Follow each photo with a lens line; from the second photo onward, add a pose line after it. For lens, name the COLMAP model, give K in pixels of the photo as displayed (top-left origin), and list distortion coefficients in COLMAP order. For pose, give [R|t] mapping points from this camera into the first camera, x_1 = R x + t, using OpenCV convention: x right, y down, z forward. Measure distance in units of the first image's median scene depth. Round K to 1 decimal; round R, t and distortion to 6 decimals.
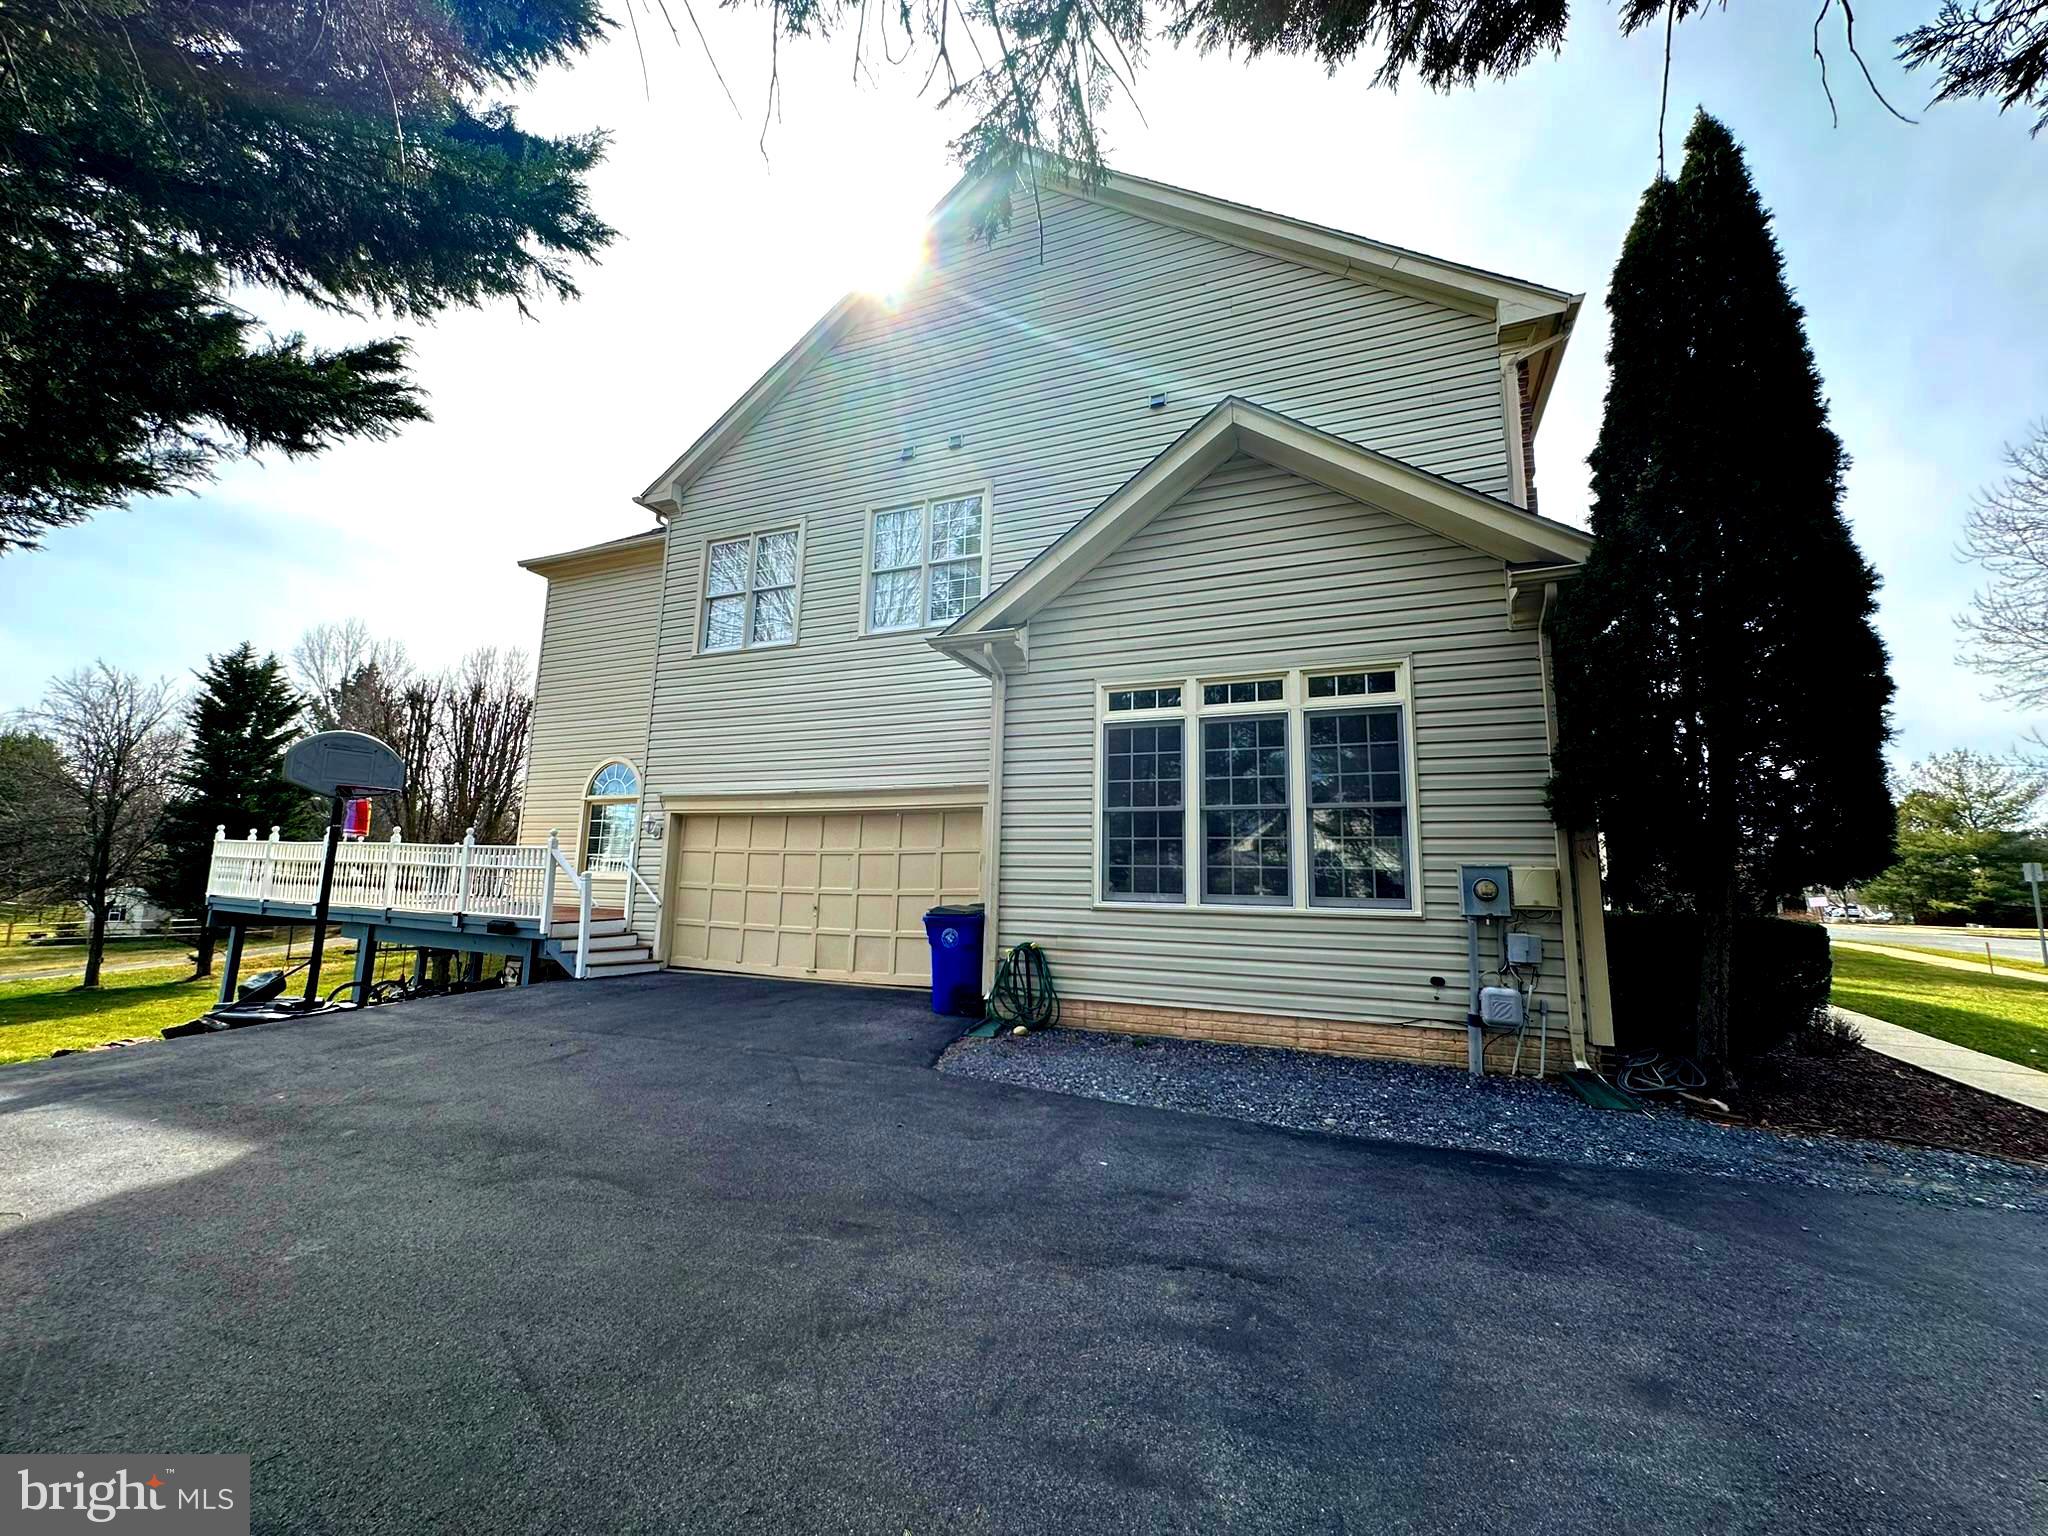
lens RADIAL K [[814.6, 0, 1024.0], [0, 814.6, 768.0], [0, 0, 1]] dist [-0.000710, 0.000335]
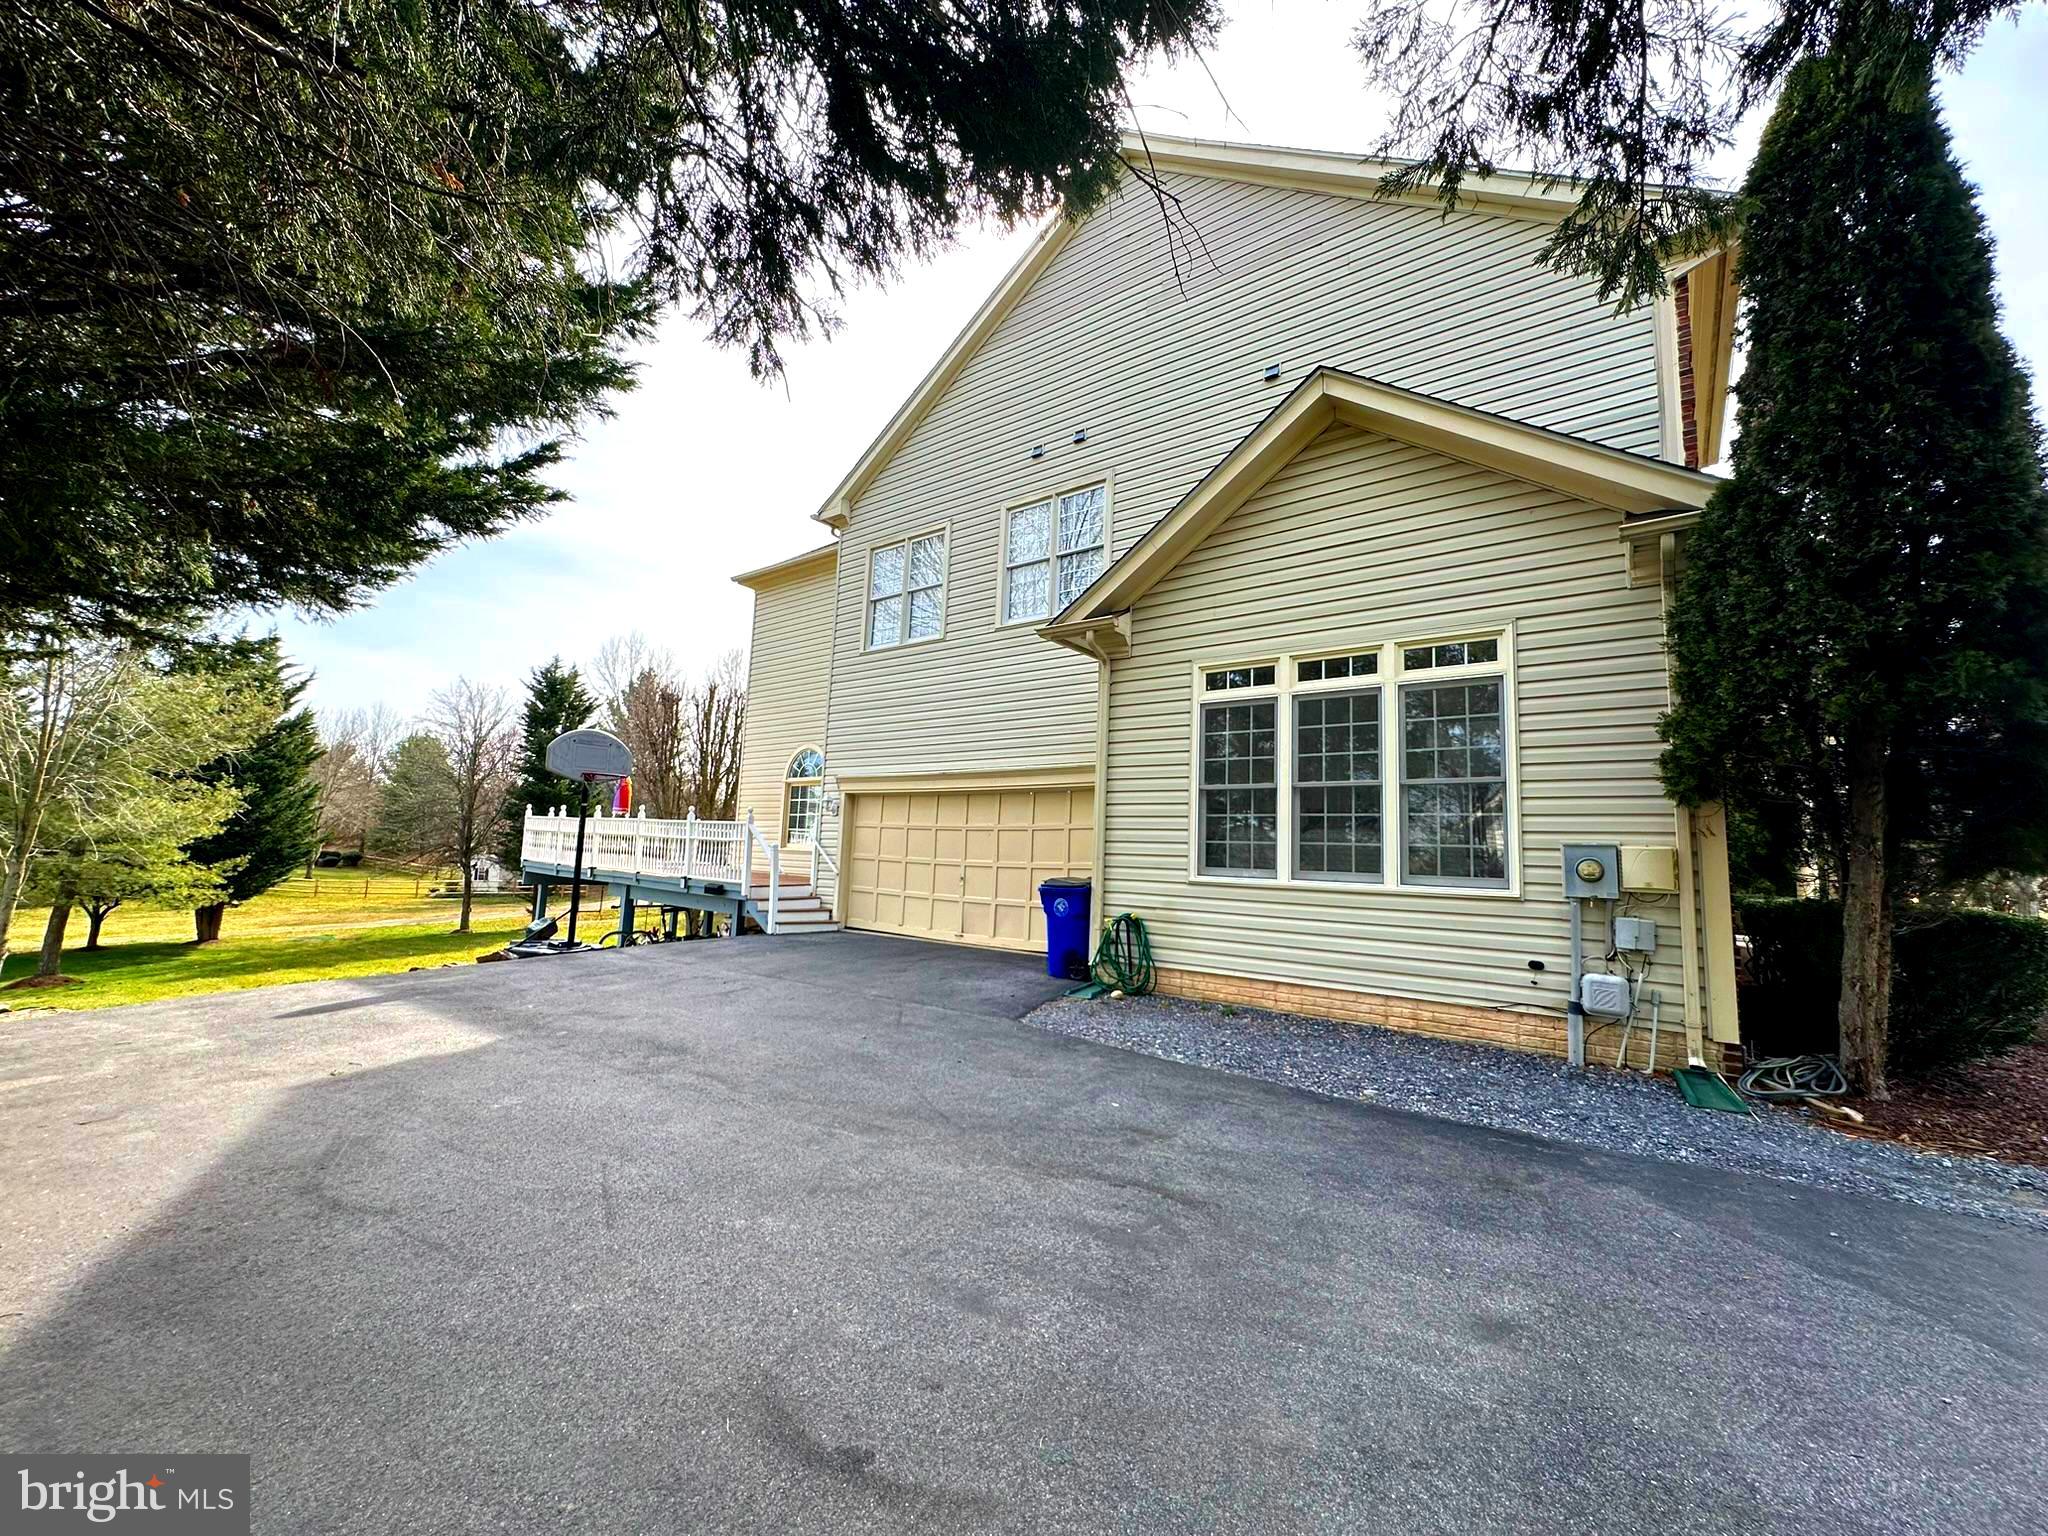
lens RADIAL K [[814.6, 0, 1024.0], [0, 814.6, 768.0], [0, 0, 1]] dist [-0.000710, 0.000335]
pose [[0.967482, -0.013304, -0.252589, 0.161175], [0.019981, 0.999515, 0.023885, -0.002761], [0.252149, -0.028155, 0.967279, -0.059340]]
